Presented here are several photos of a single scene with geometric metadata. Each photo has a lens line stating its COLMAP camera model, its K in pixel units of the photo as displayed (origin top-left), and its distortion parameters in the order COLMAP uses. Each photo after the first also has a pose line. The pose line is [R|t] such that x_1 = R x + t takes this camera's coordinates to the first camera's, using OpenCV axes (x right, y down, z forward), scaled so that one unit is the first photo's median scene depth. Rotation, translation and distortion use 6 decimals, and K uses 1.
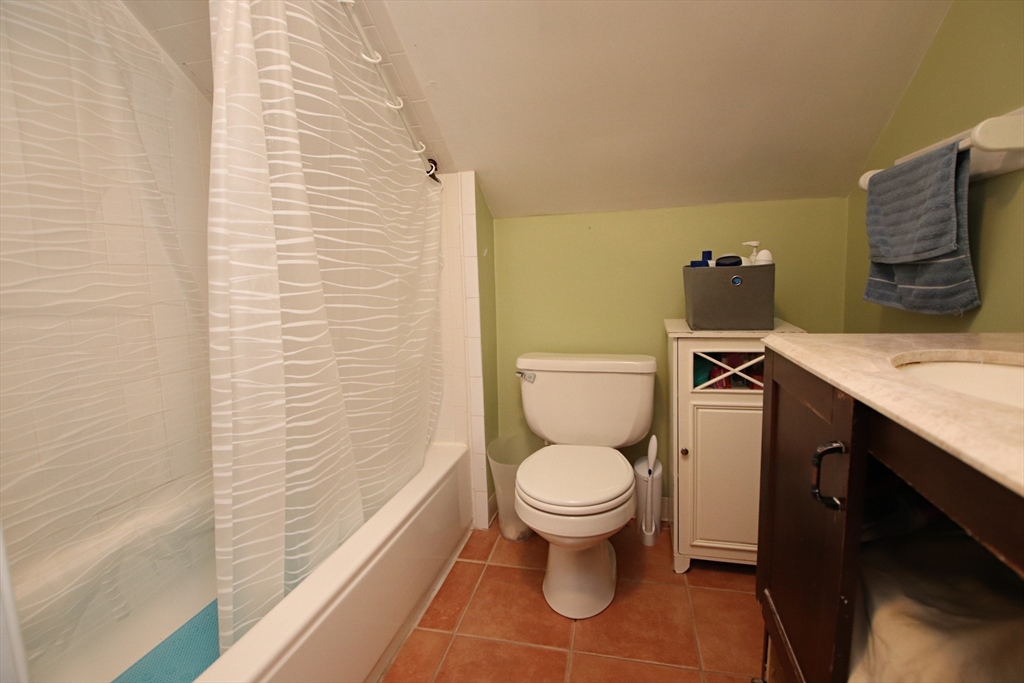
lens RADIAL K [[472.2, 0, 506.1], [0, 472.2, 332.8], [0, 0, 1]] dist [0.023900, -0.037457]
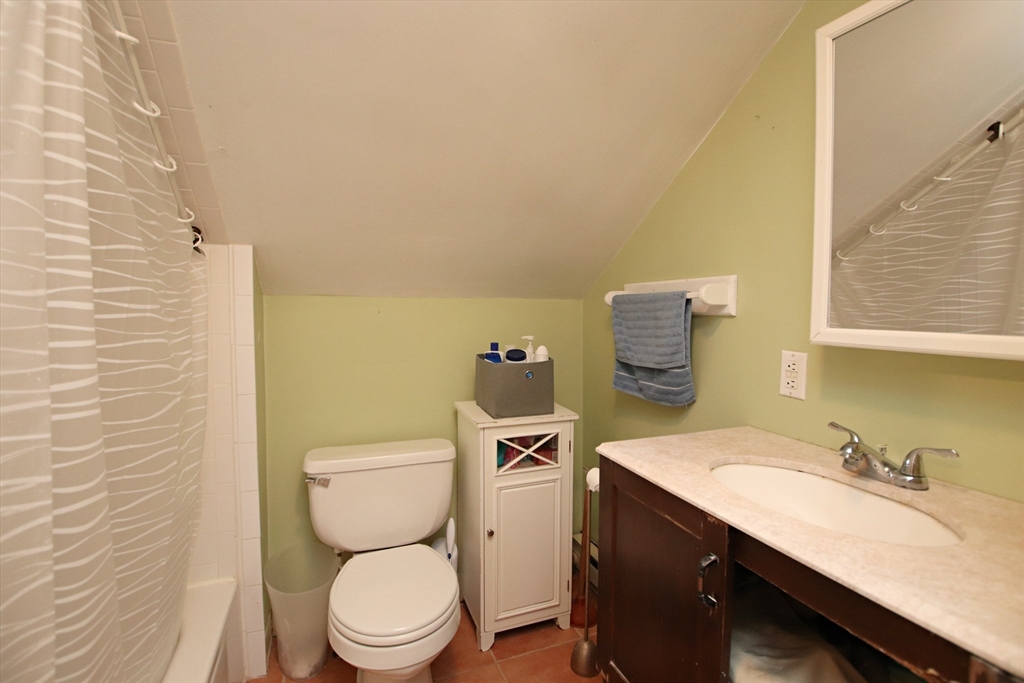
lens RADIAL K [[472.2, 0, 506.1], [0, 472.2, 332.8], [0, 0, 1]] dist [0.023900, -0.037457]
pose [[0.816881, 0.002930, 0.576799, -0.231288], [0.042995, 0.996896, -0.065954, -0.138922], [-0.575201, 0.078676, 0.814220, 0.078490]]
